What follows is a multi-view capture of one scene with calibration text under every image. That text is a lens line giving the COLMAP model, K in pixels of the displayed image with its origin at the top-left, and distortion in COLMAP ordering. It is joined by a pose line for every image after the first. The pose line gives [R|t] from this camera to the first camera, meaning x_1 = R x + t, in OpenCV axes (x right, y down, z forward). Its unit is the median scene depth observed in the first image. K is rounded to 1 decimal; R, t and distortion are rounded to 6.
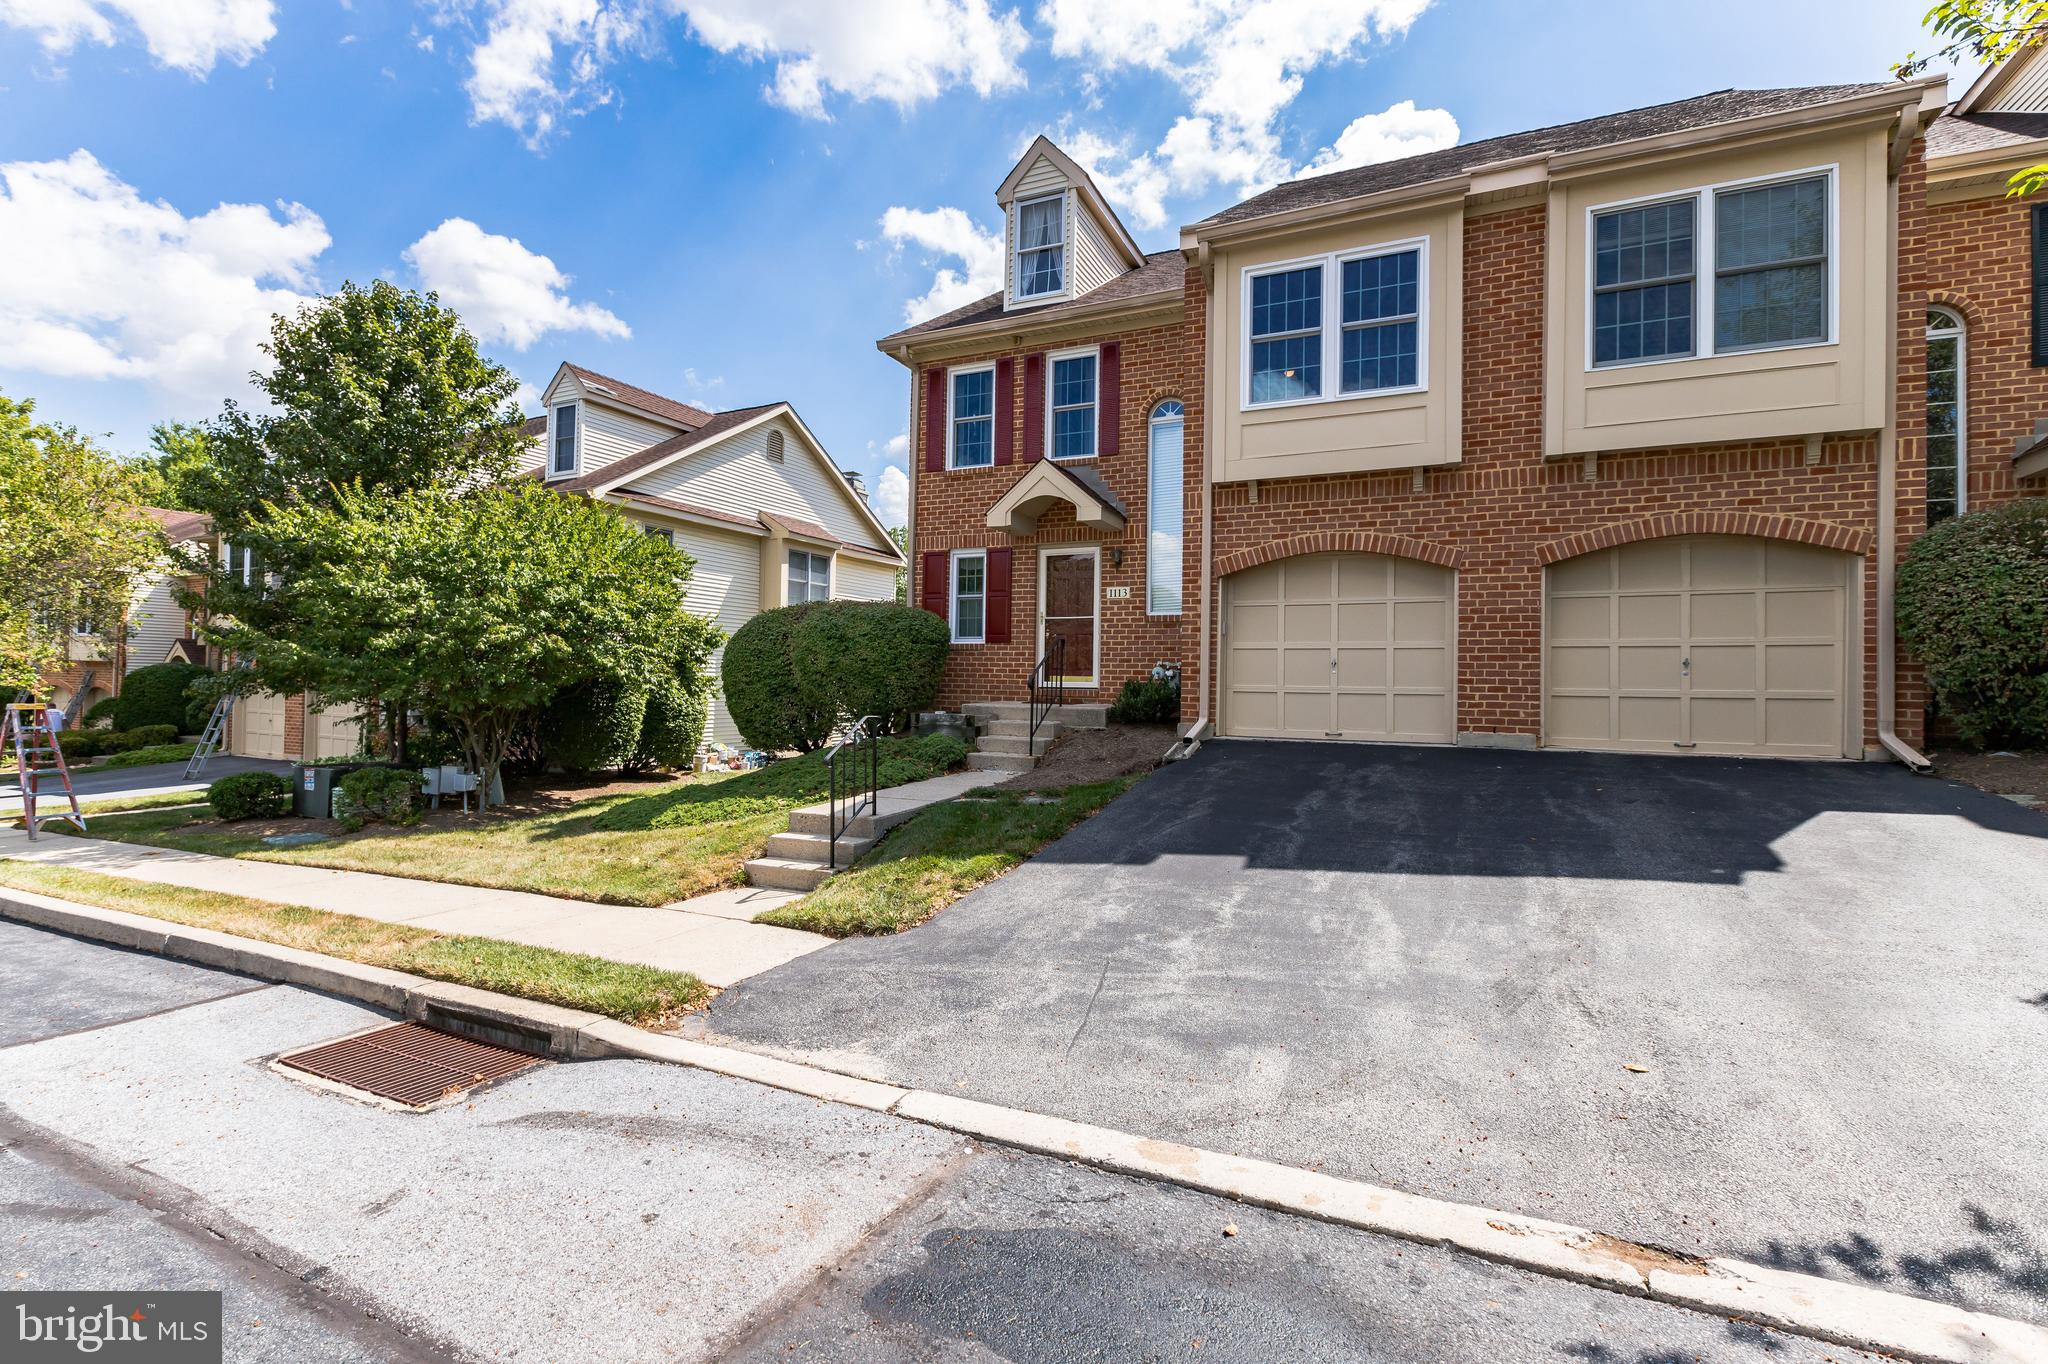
lens RADIAL K [[914.4, 0, 1021.5], [0, 914.4, 680.2], [0, 0, 1]] dist [-0.004578, -0.000815]
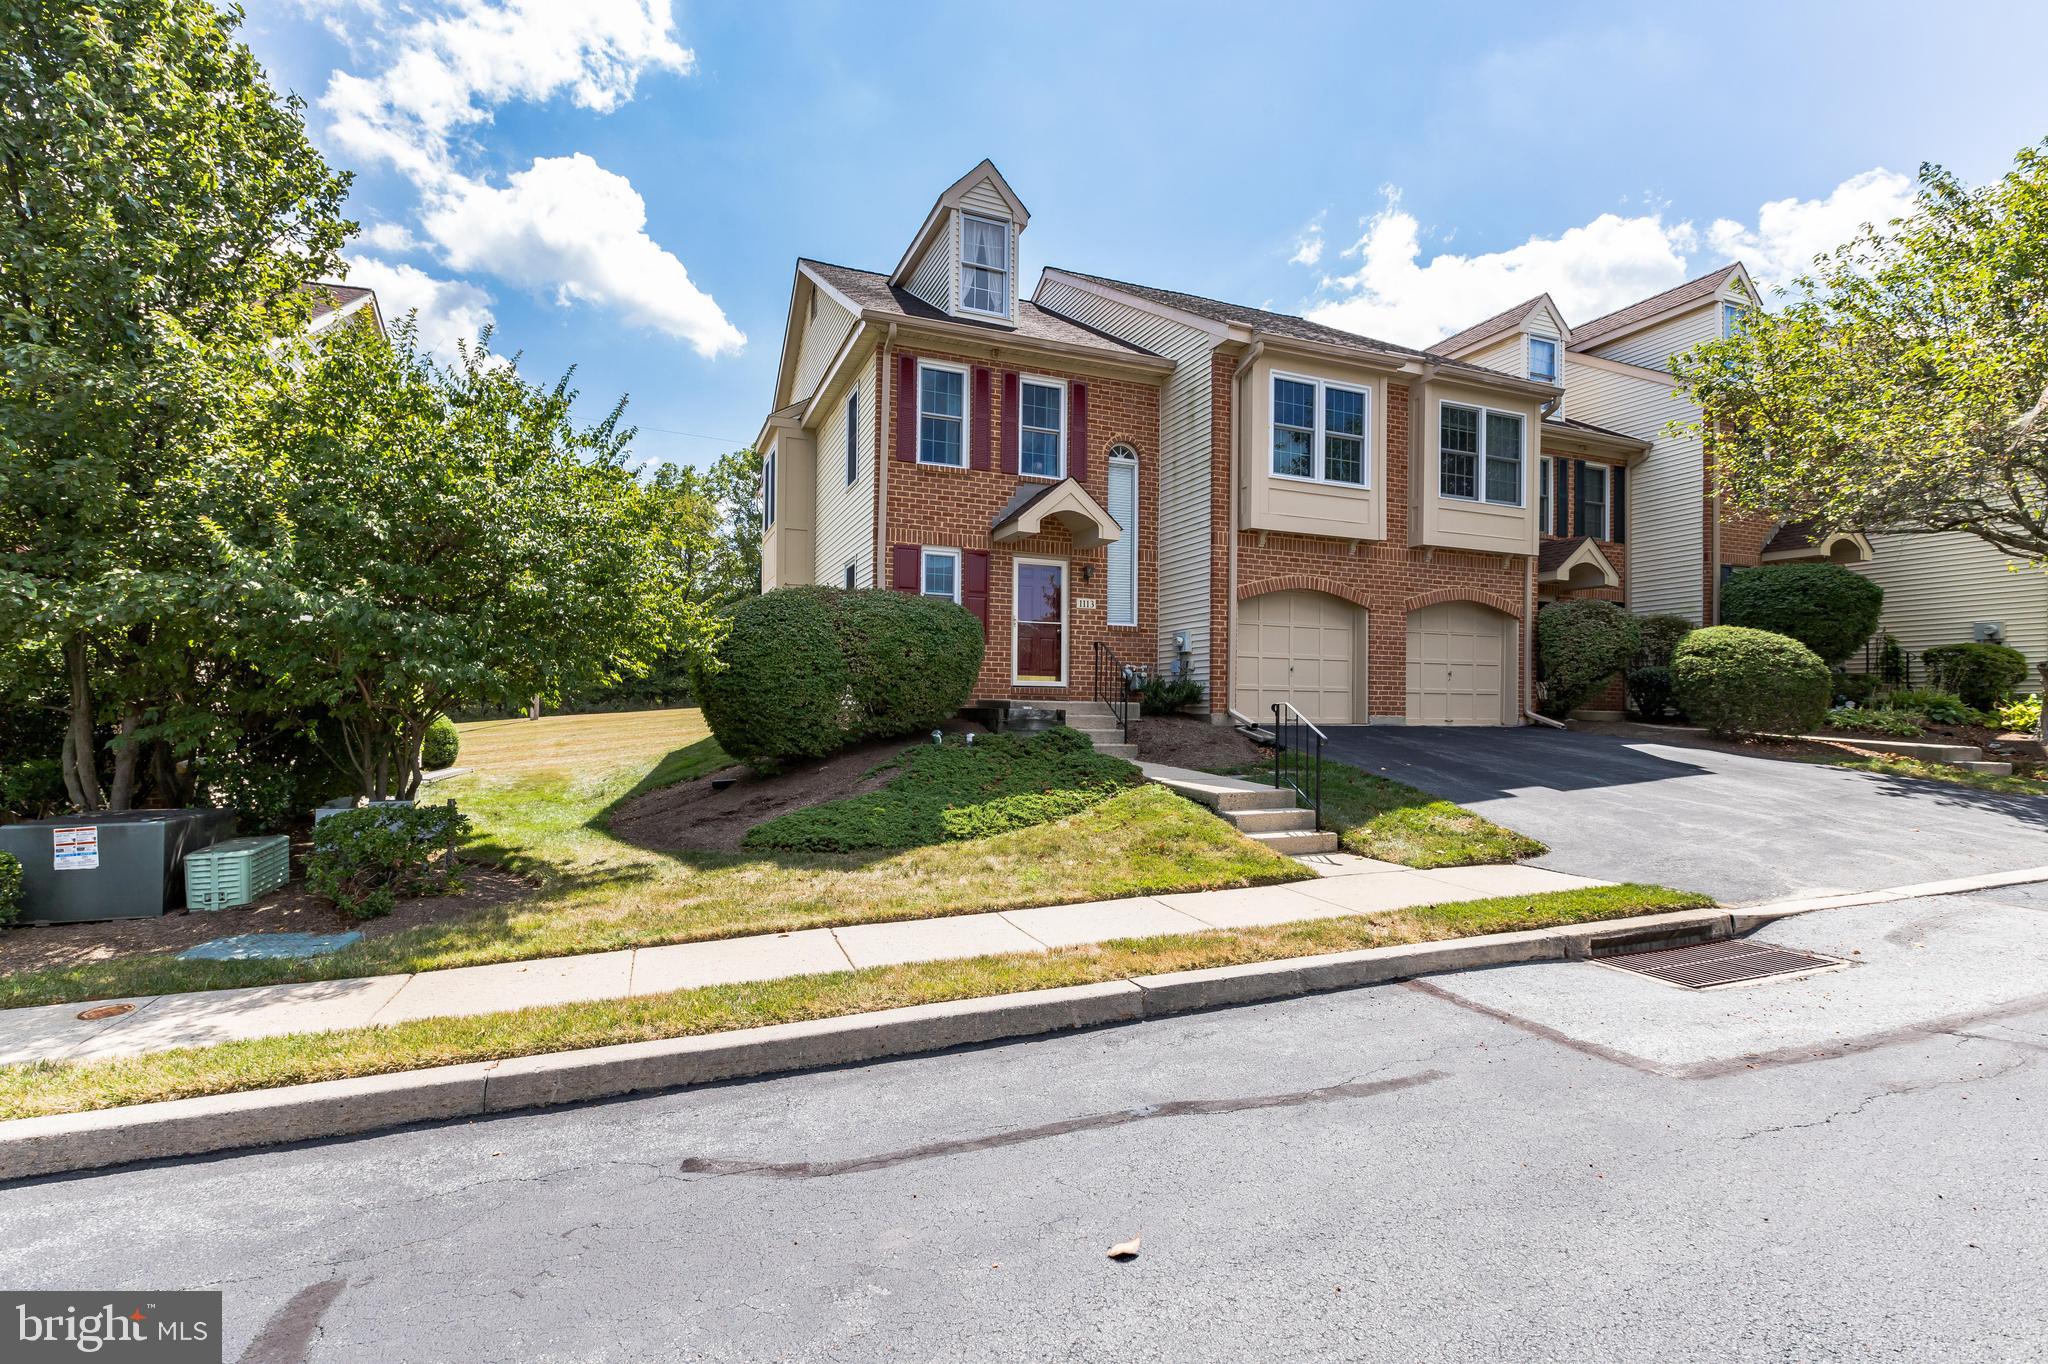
lens RADIAL K [[914.4, 0, 1008.4], [0, 914.4, 689.4], [0, 0, 1]] dist [-0.004578, -0.000815]
pose [[0.702451, 0.002472, 0.711728, -1.005456], [-0.008604, 0.999950, 0.005019, 0.009401], [-0.711680, -0.009650, 0.702437, 0.340722]]
